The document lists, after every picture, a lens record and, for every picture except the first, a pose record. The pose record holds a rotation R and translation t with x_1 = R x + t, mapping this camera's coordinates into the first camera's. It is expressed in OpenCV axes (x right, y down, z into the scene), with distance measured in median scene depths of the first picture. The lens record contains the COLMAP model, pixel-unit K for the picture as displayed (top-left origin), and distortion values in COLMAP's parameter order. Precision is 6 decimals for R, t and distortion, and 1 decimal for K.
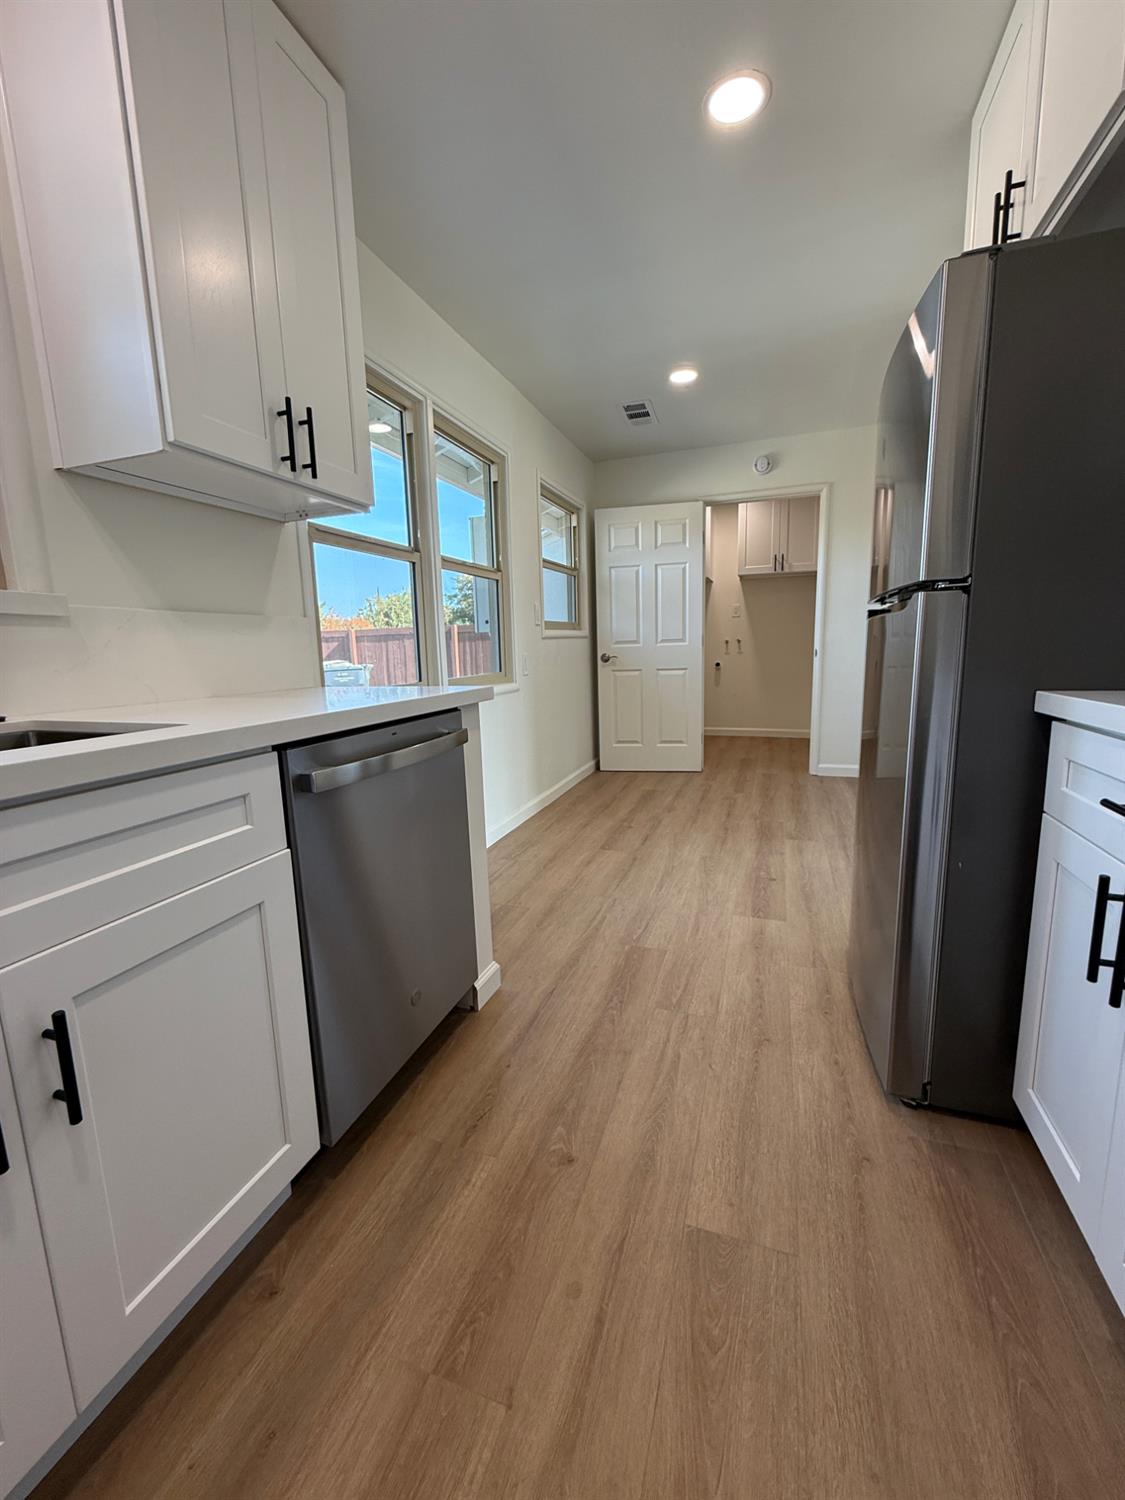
lens RADIAL K [[599.5, 0, 567.4], [0, 599.5, 746.6], [0, 0, 1]] dist [-0.002210, 0.000492]
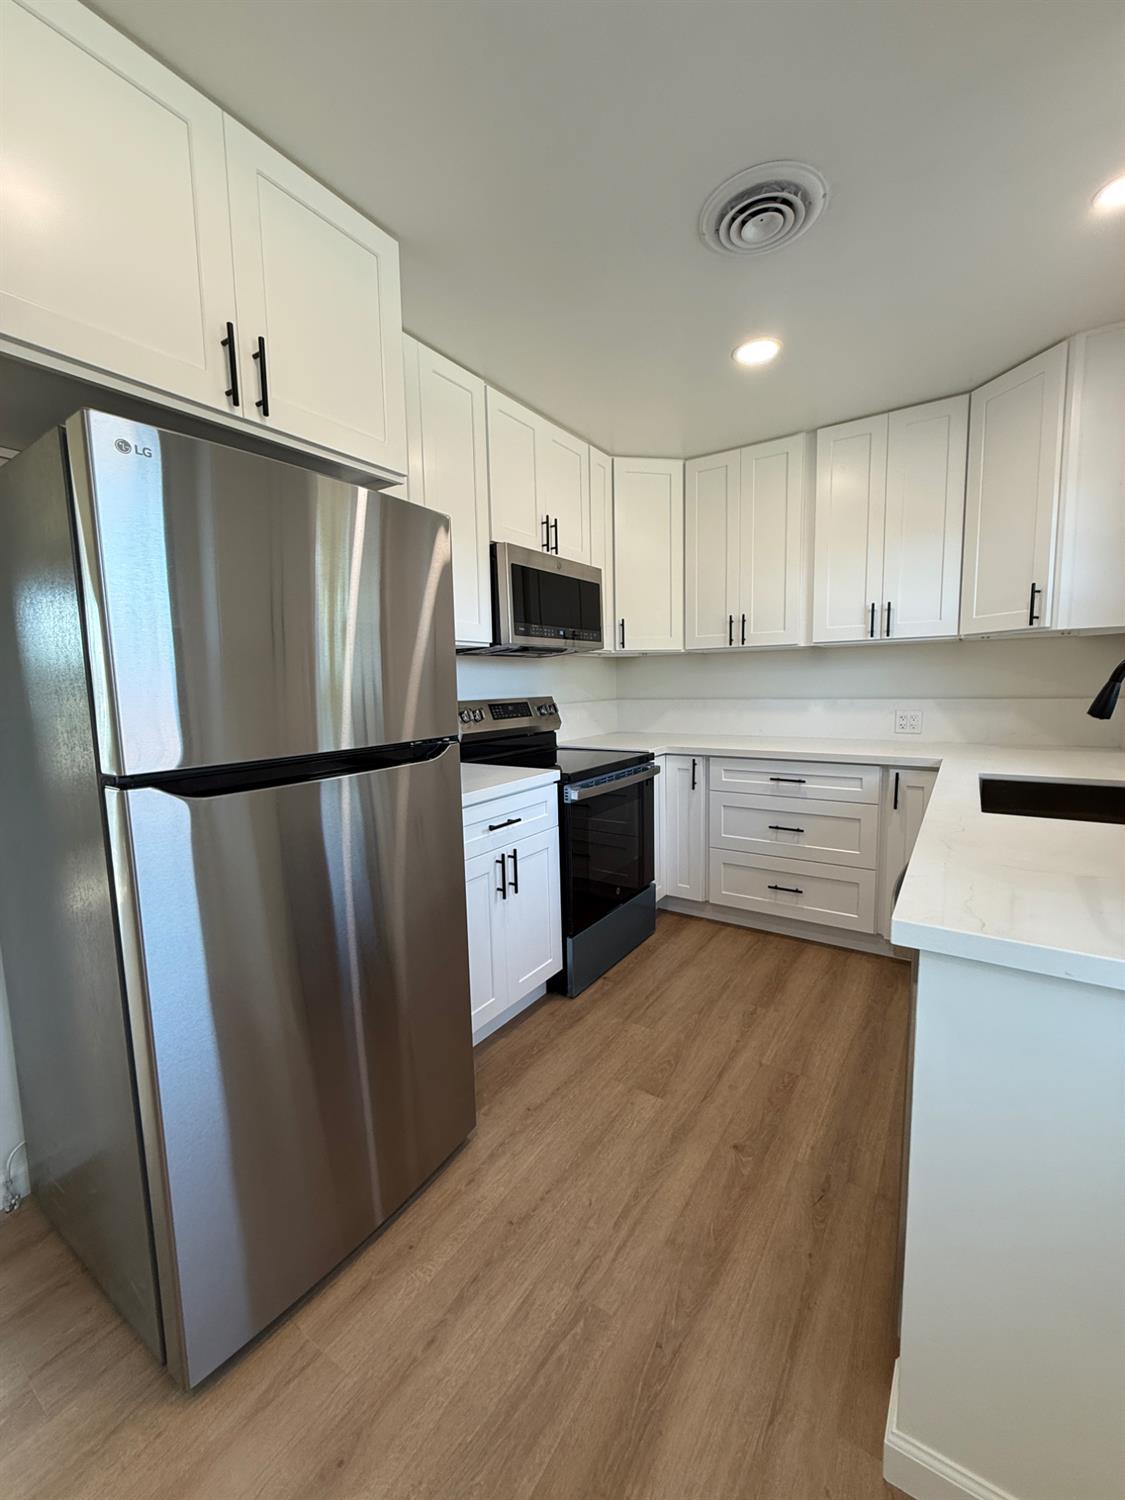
lens RADIAL K [[599.5, 0, 563.6], [0, 599.5, 744.2], [0, 0, 1]] dist [-0.002210, 0.000492]
pose [[-0.965414, 0.019335, 0.260004, 0.008860], [0.087726, 0.963189, 0.254108, -0.446254], [-0.245520, 0.268128, -0.931572, 1.700566]]
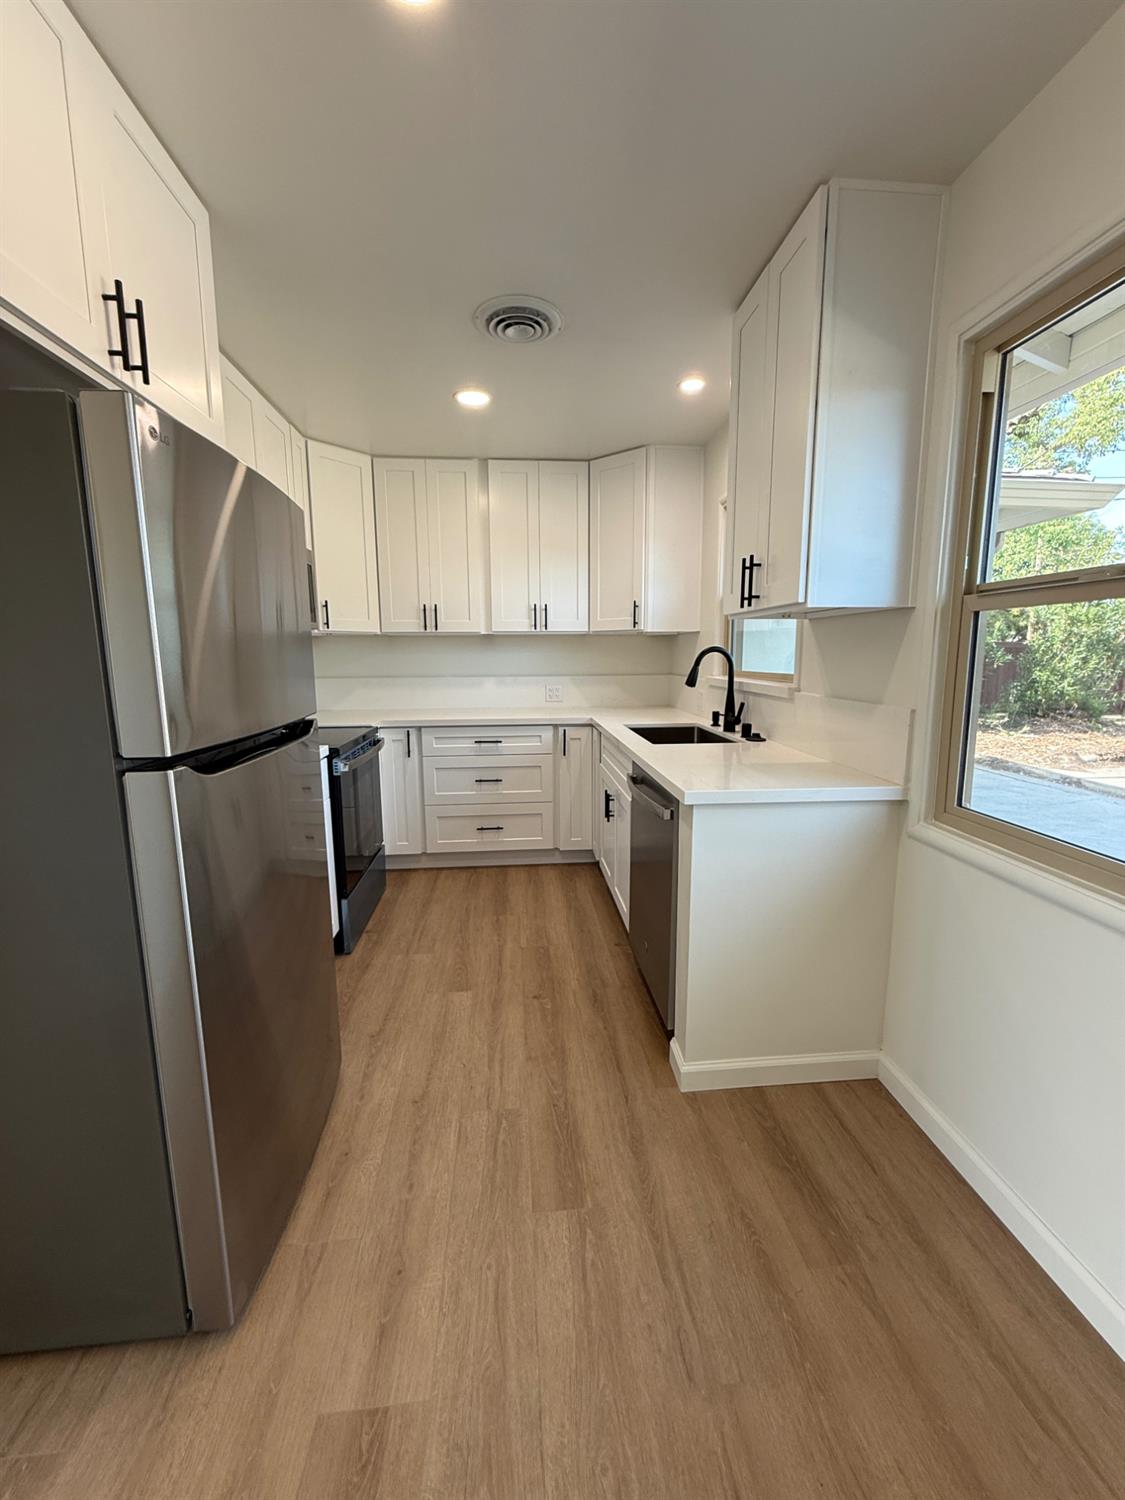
lens RADIAL K [[599.5, 0, 563.5], [0, 599.5, 743.8], [0, 0, 1]] dist [-0.002210, 0.000492]
pose [[-0.912692, 0.090418, -0.398520, 0.488041], [-0.039431, 0.951178, 0.306113, -0.524394], [0.406741, 0.295101, -0.864567, 1.968313]]
